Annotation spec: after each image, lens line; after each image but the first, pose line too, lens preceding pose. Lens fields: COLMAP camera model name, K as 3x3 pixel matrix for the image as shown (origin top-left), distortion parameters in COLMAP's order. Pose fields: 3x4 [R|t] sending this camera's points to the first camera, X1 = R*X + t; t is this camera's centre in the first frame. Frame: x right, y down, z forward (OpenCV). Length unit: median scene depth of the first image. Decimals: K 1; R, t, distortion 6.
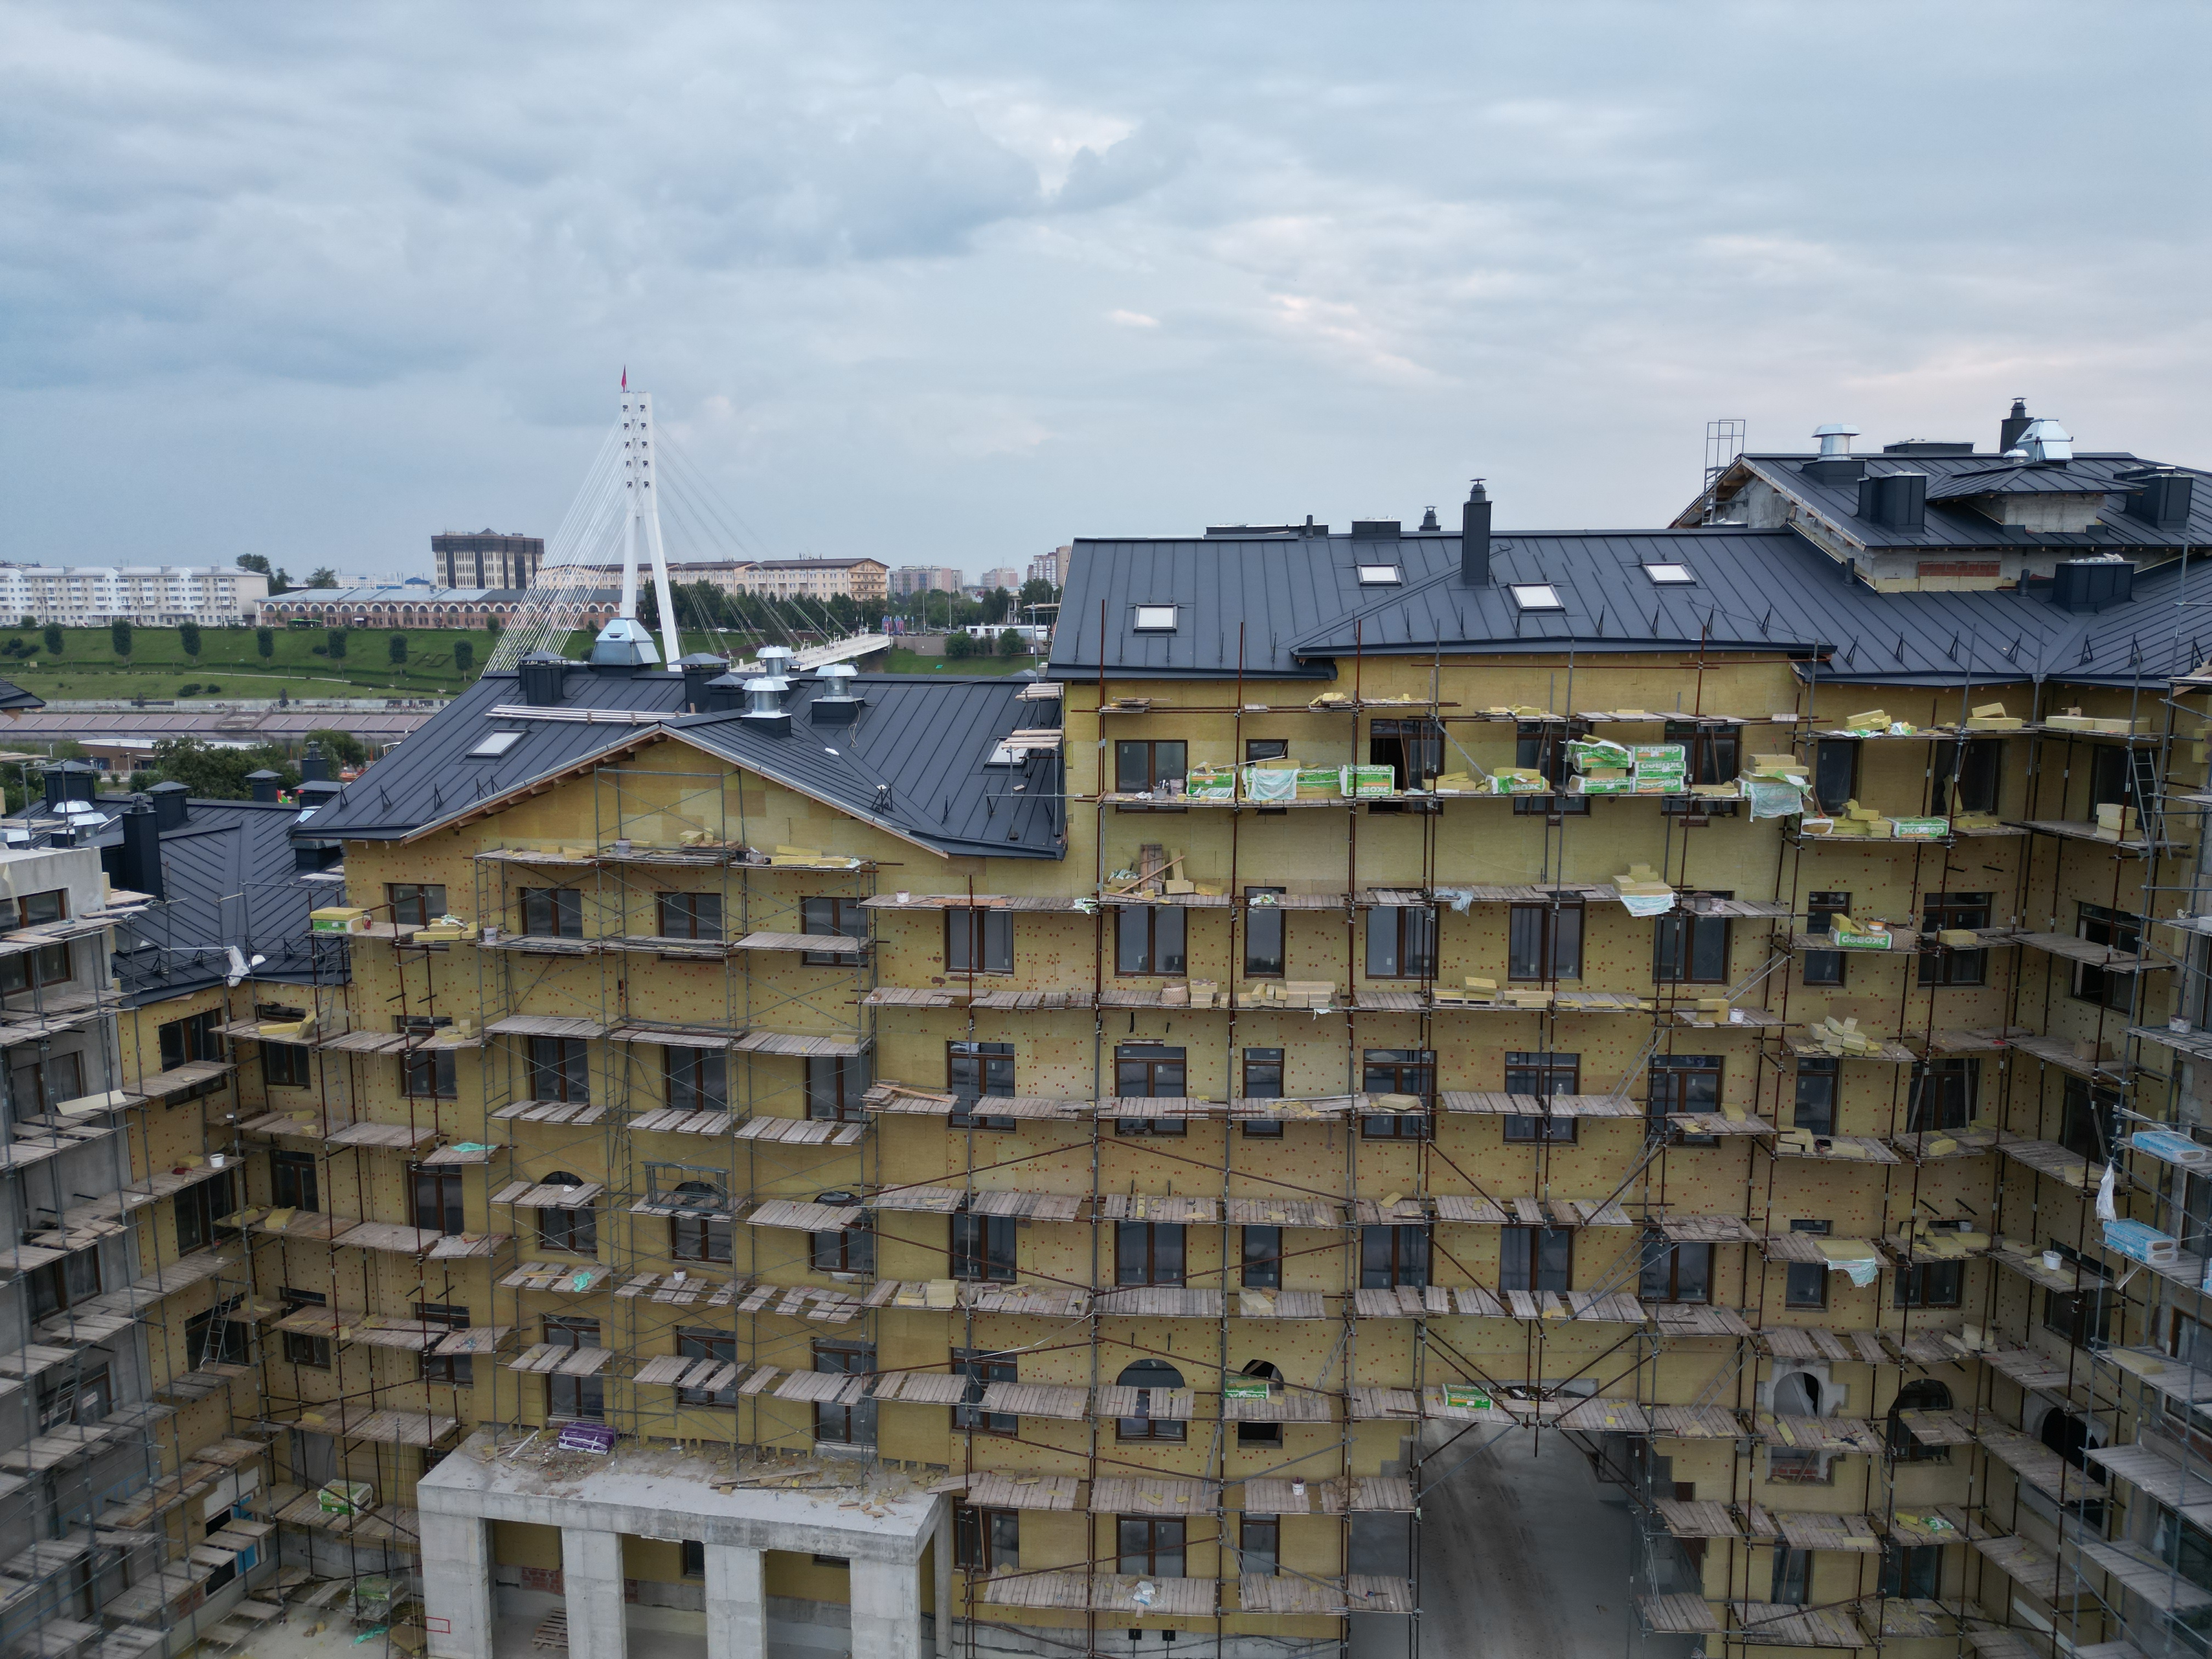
lens RADIAL K [[1542.2, 0, 1104.2], [0, 1542.2, 818.5], [0, 0, 1]] dist [0.081925, -0.086710]
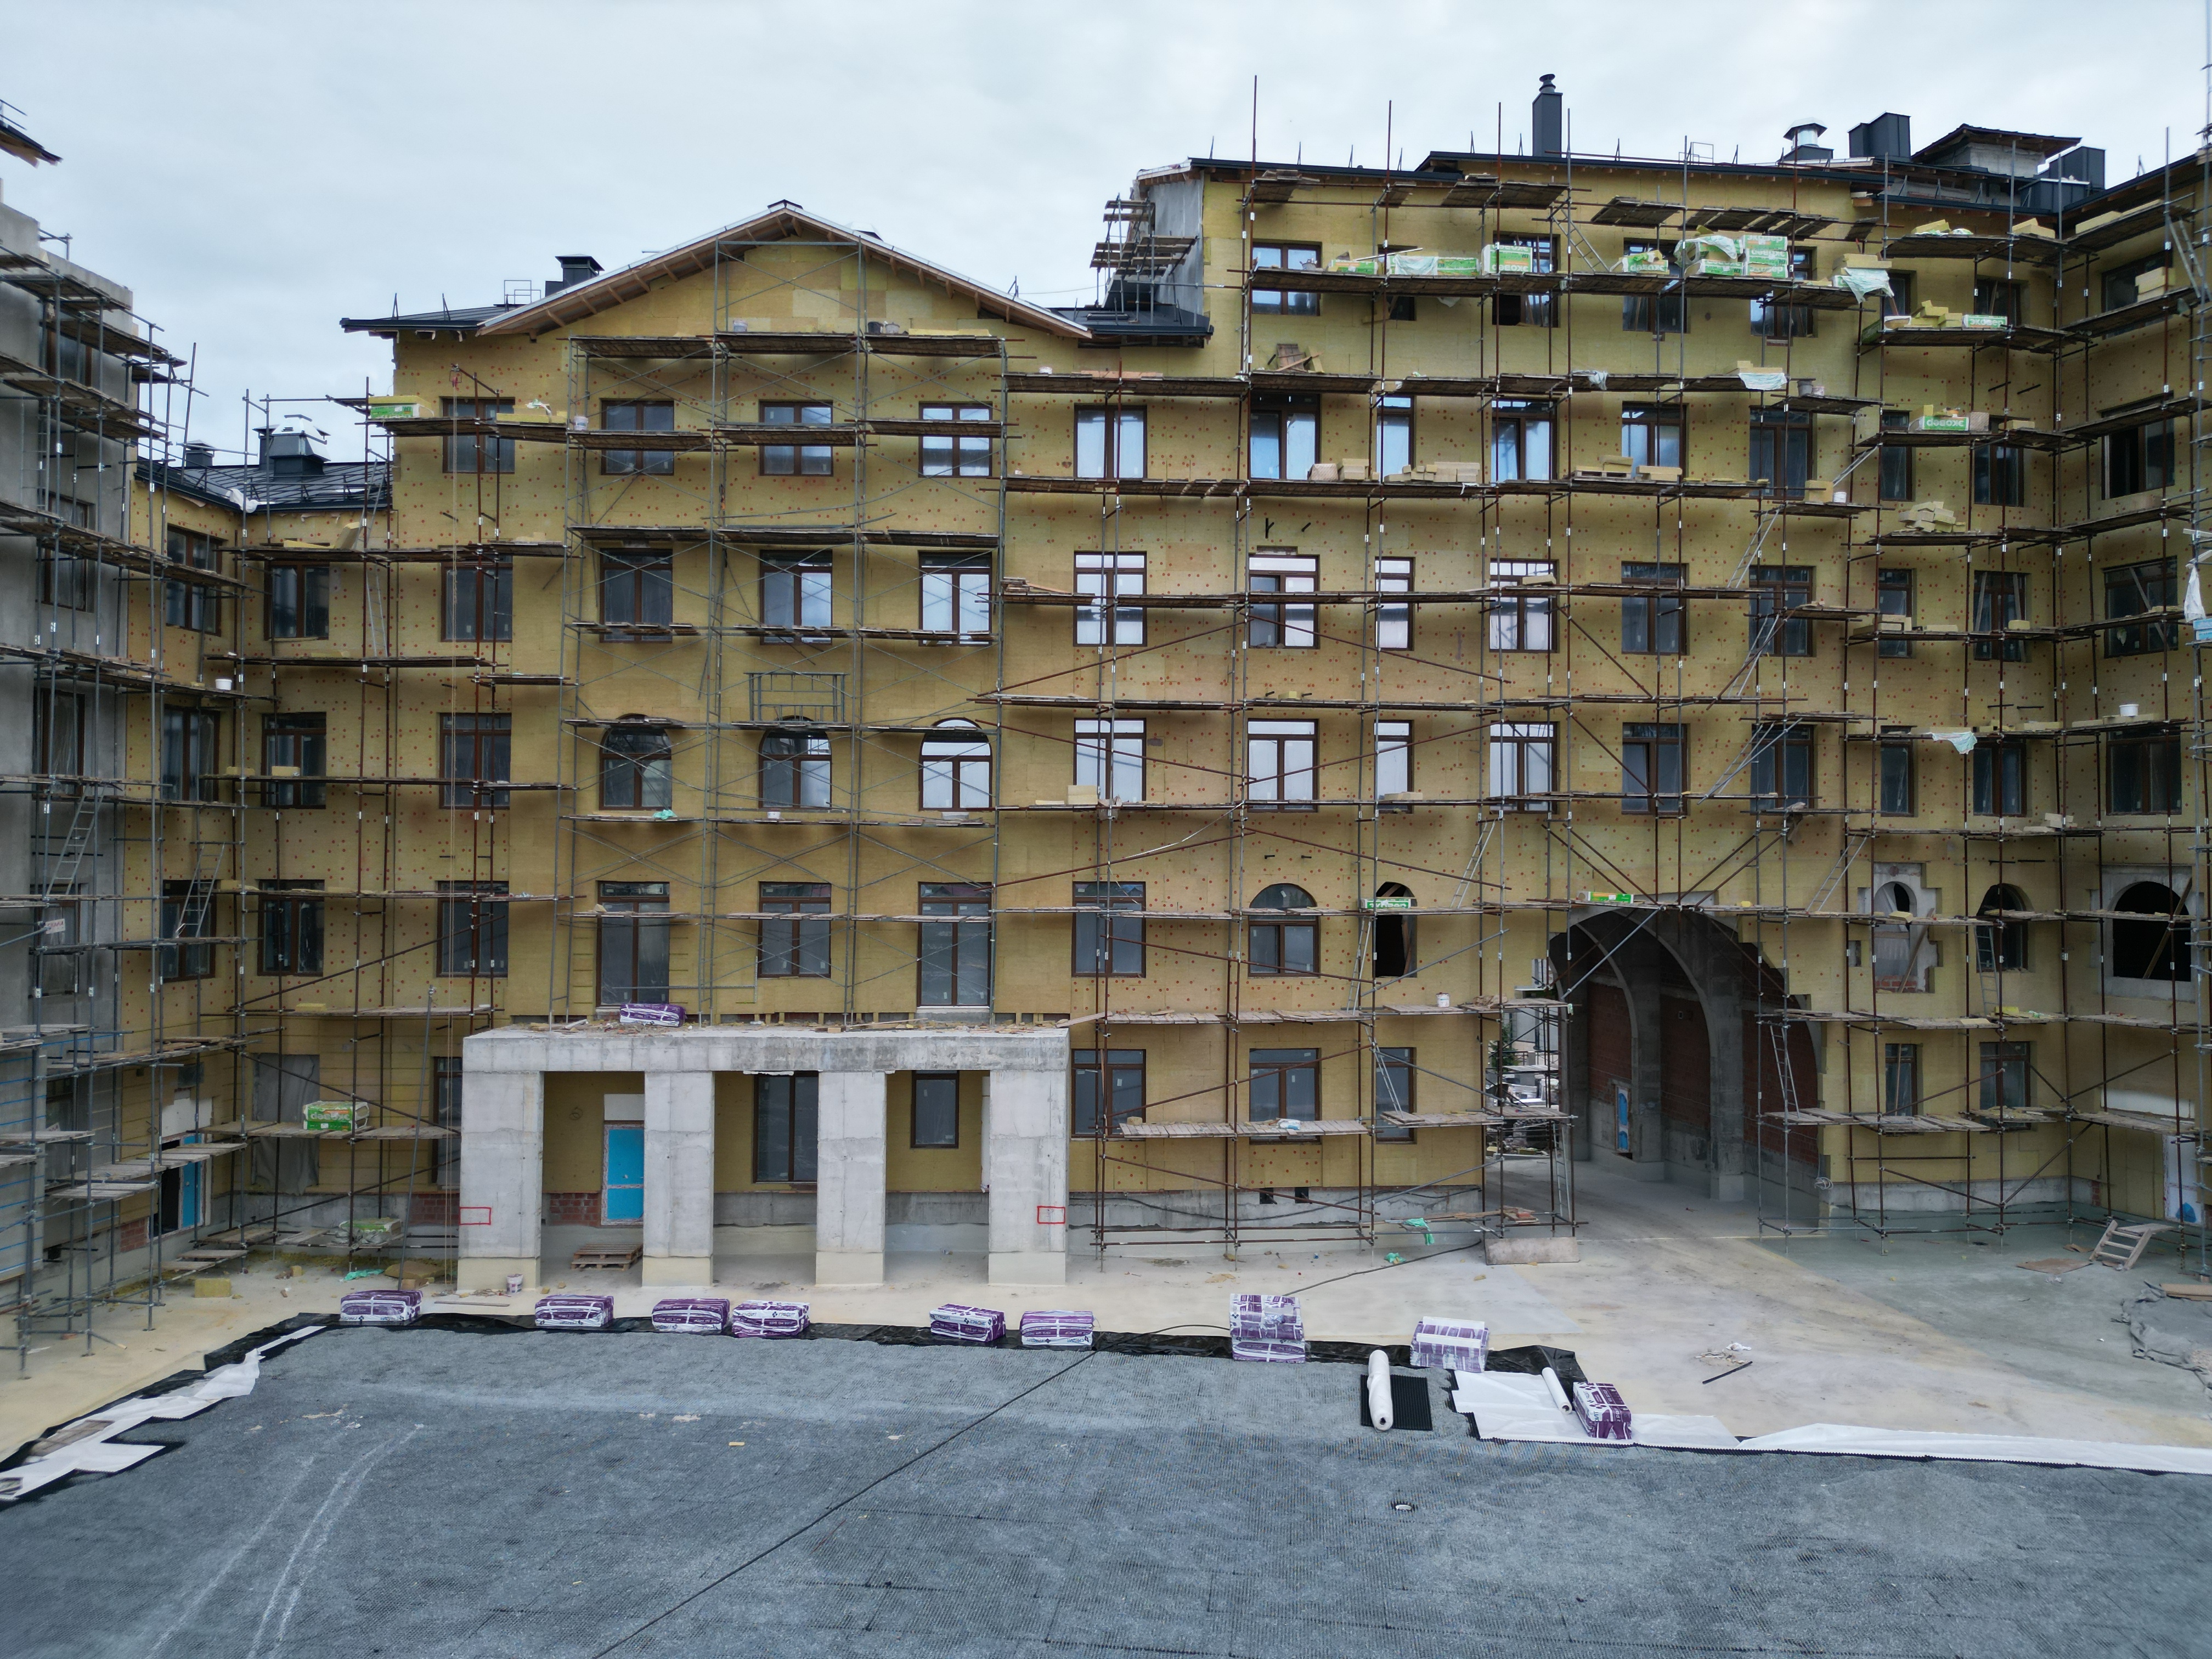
lens RADIAL K [[1542.2, 0, 1104.2], [0, 1542.2, 818.5], [0, 0, 1]] dist [0.081925, -0.086710]
pose [[0.981970, 0.012104, 0.188647, -0.265016], [0.019631, 0.986022, -0.165456, 0.470441], [-0.188013, 0.166176, 0.968007, 0.087986]]
